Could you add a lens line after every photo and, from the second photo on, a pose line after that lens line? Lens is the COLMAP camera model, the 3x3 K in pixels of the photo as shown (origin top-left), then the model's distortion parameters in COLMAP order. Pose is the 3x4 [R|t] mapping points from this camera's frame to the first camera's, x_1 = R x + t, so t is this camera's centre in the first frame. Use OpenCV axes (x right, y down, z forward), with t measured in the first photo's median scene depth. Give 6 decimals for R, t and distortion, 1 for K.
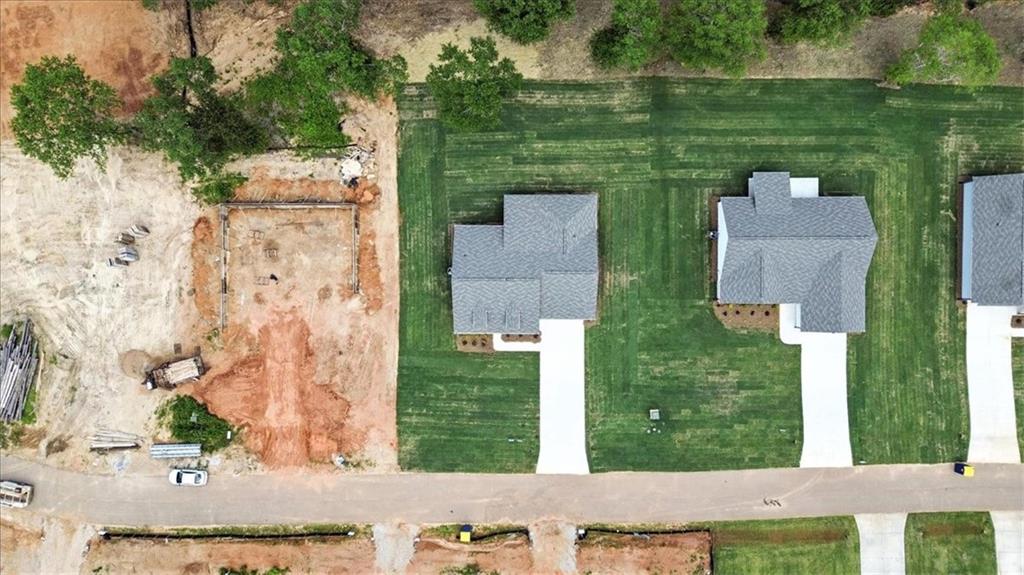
lens RADIAL K [[731.9, 0, 507.6], [0, 731.9, 291.8], [0, 0, 1]] dist [0.048802, -0.045208]
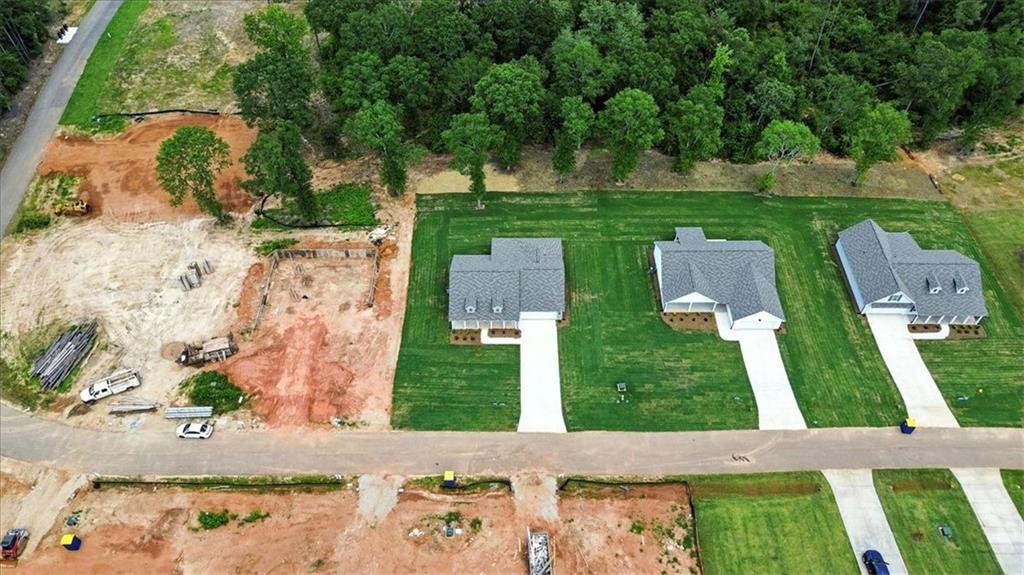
lens RADIAL K [[731.9, 0, 510.8], [0, 731.9, 287.5], [0, 0, 1]] dist [0.048802, -0.045208]
pose [[0.999954, 0.005476, 0.007862, 0.019359], [0.000912, 0.762477, -0.647015, 0.778140], [-0.009538, 0.646993, 0.762437, 0.039724]]
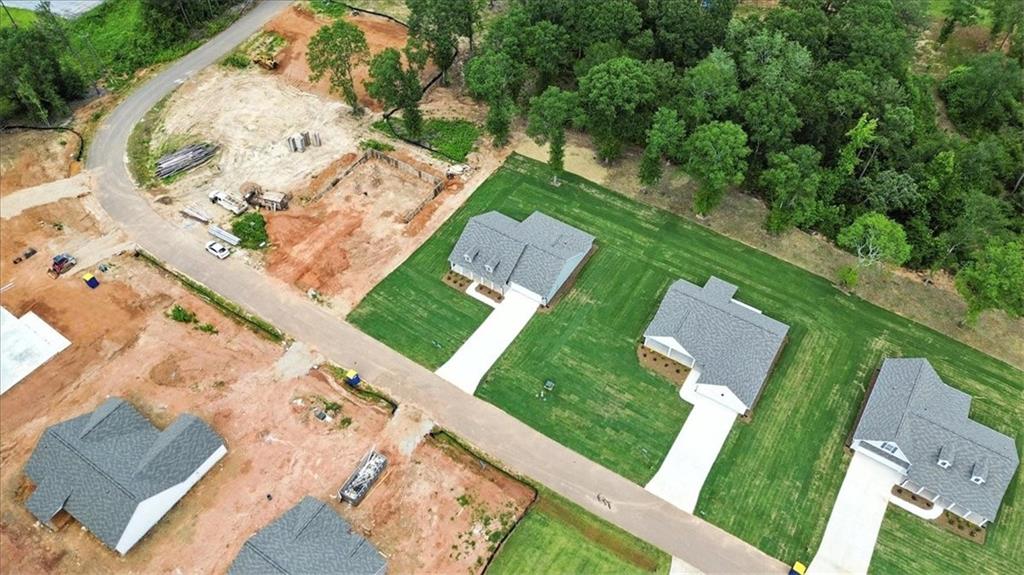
lens RADIAL K [[731.9, 0, 510.8], [0, 731.9, 287.6], [0, 0, 1]] dist [0.048802, -0.045208]
pose [[0.842363, 0.421514, -0.335783, 0.464161], [-0.538793, 0.645715, -0.541068, 0.709830], [-0.011248, 0.636693, 0.771035, 0.032913]]
